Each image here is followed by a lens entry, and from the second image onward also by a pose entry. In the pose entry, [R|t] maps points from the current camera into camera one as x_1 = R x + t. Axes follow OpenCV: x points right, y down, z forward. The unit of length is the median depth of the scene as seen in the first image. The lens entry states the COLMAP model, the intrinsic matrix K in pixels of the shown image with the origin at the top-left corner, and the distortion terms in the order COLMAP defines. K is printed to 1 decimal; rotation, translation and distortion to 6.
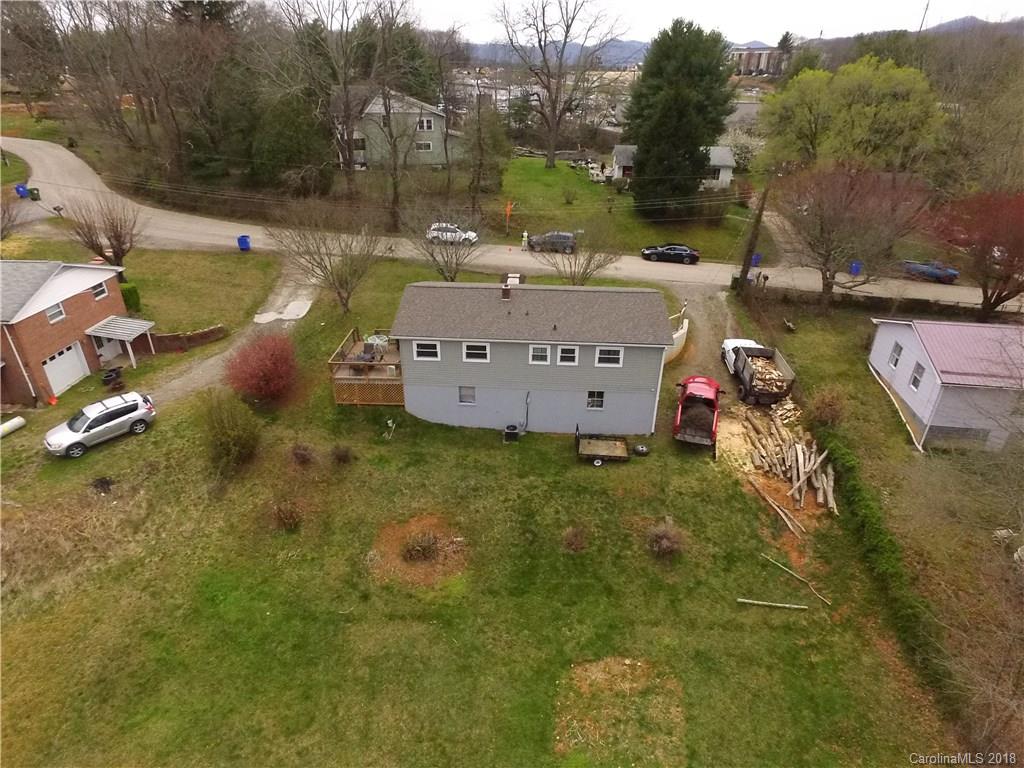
lens RADIAL K [[595.8, 0, 512.0], [0, 595.8, 384.0], [0, 0, 1]] dist [-0.003912, 0.003573]
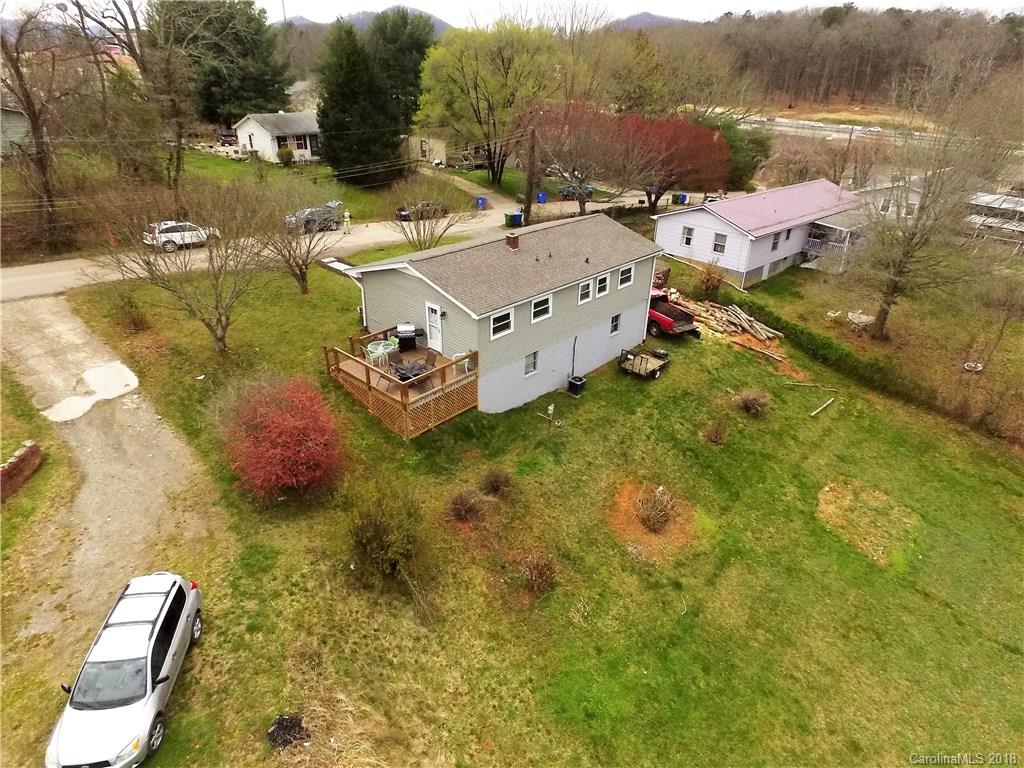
lens RADIAL K [[595.8, 0, 512.0], [0, 595.8, 384.0], [0, 0, 1]] dist [-0.003912, 0.003573]
pose [[0.638411, -0.358276, 0.681227, -0.725088], [0.350593, 0.923272, 0.157016, -0.104020], [-0.685212, 0.138592, 0.715036, 0.424072]]
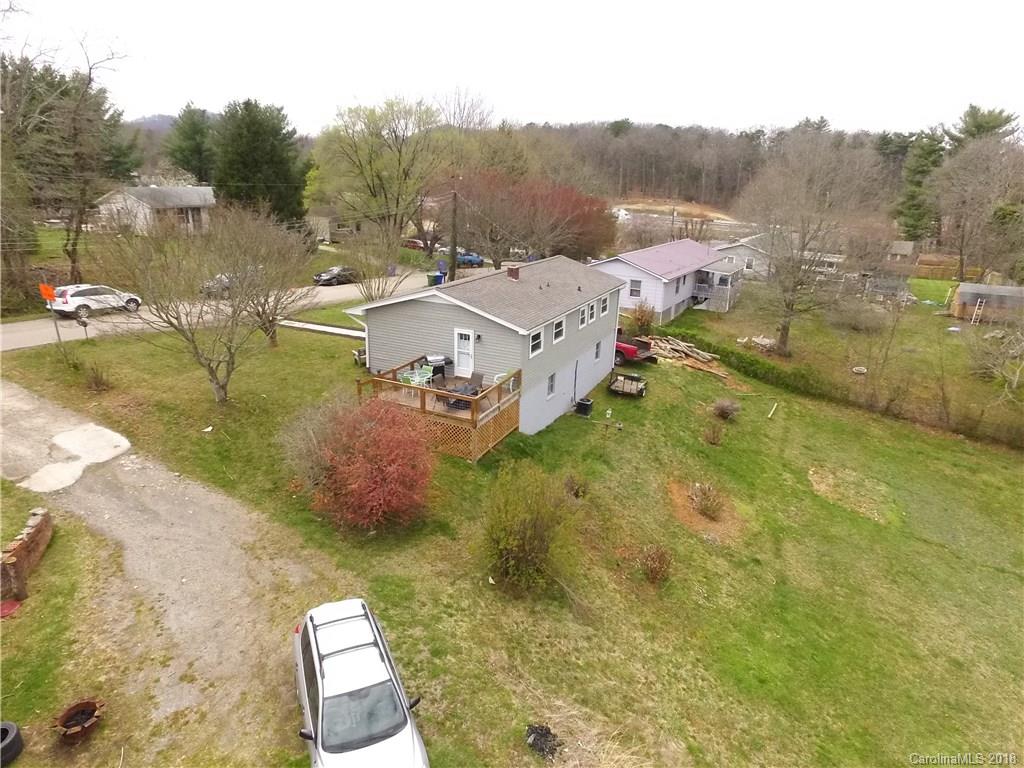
lens RADIAL K [[595.8, 0, 512.0], [0, 595.8, 384.0], [0, 0, 1]] dist [-0.003912, 0.003573]
pose [[0.392861, -0.301158, 0.868887, -0.904515], [0.411822, 0.902430, 0.126582, -0.124142], [-0.822231, 0.308098, 0.478553, 0.654645]]
